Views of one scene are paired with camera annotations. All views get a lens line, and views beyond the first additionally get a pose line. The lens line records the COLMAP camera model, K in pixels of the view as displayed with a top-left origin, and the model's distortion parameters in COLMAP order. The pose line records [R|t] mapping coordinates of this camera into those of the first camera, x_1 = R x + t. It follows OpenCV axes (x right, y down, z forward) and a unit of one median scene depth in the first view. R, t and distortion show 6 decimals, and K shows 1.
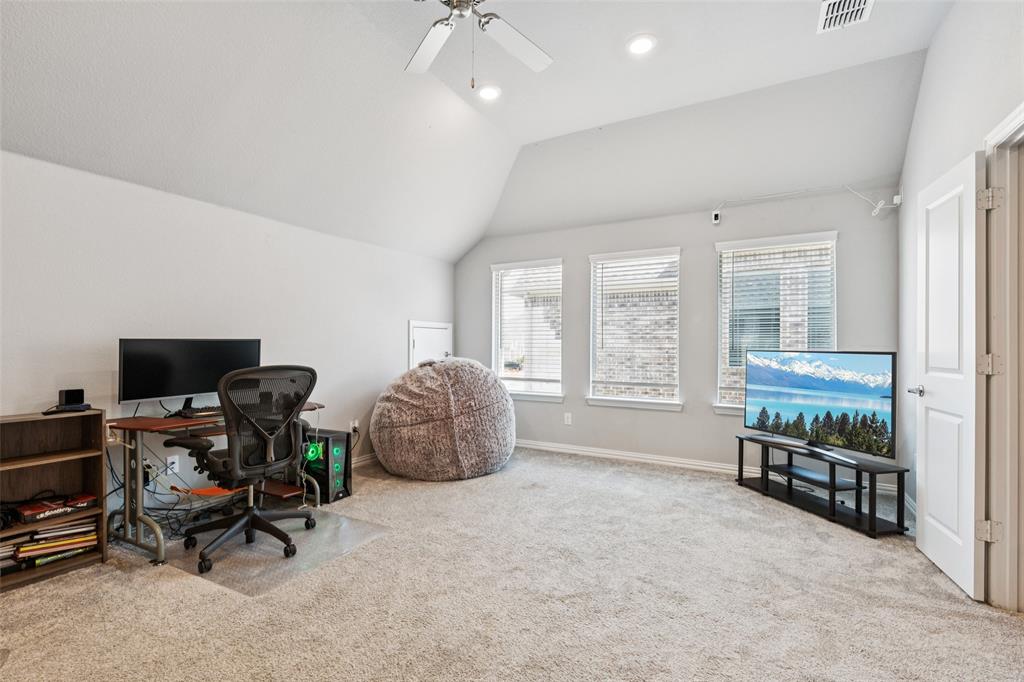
lens RADIAL K [[460.4, 0, 512.3], [0, 460.4, 349.2], [0, 0, 1]] dist [0.008556, -0.000429]
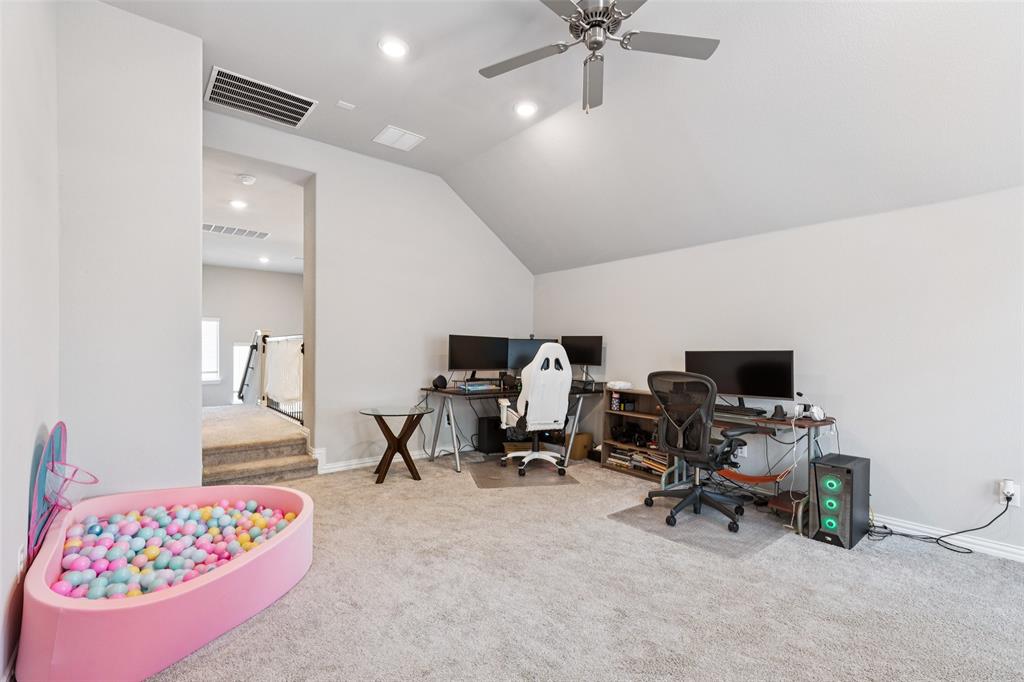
lens RADIAL K [[460.4, 0, 509.3], [0, 460.4, 348.3], [0, 0, 1]] dist [0.008556, -0.000429]
pose [[-0.384384, -0.014161, -0.923065, 0.939486], [-0.011221, 0.999880, -0.010667, -0.013723], [0.923105, 0.006258, -0.384497, 1.185846]]
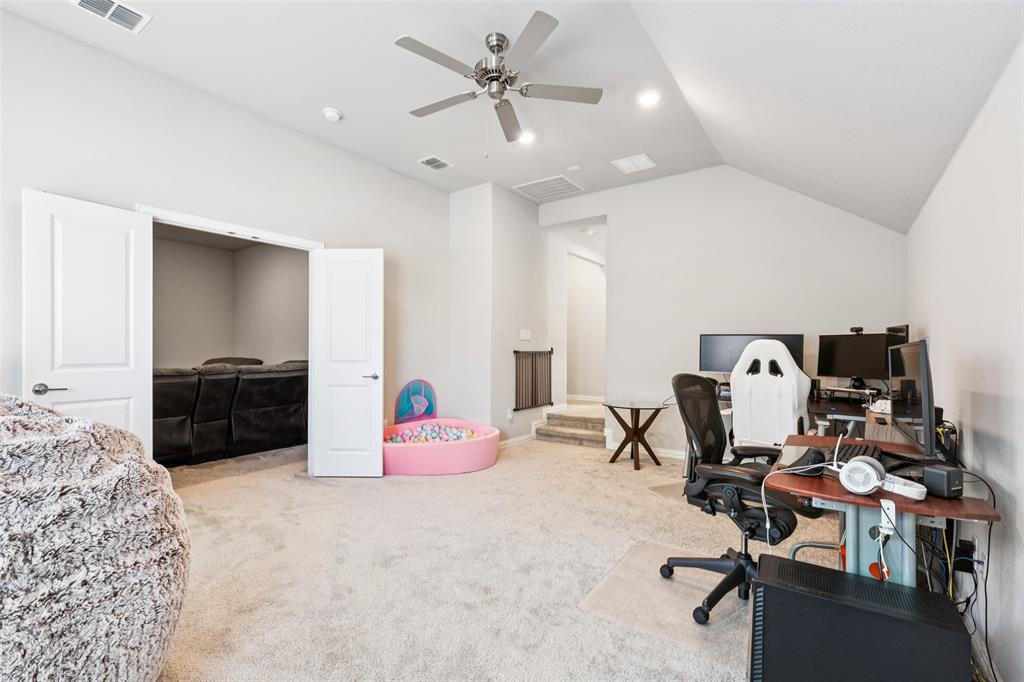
lens RADIAL K [[460.4, 0, 508.1], [0, 460.4, 345.2], [0, 0, 1]] dist [0.008556, -0.000429]
pose [[-0.991156, -0.006775, 0.132525, -0.319058], [-0.008386, 0.999897, -0.011608, -0.017906], [-0.132433, -0.012617, -0.991112, 2.214586]]
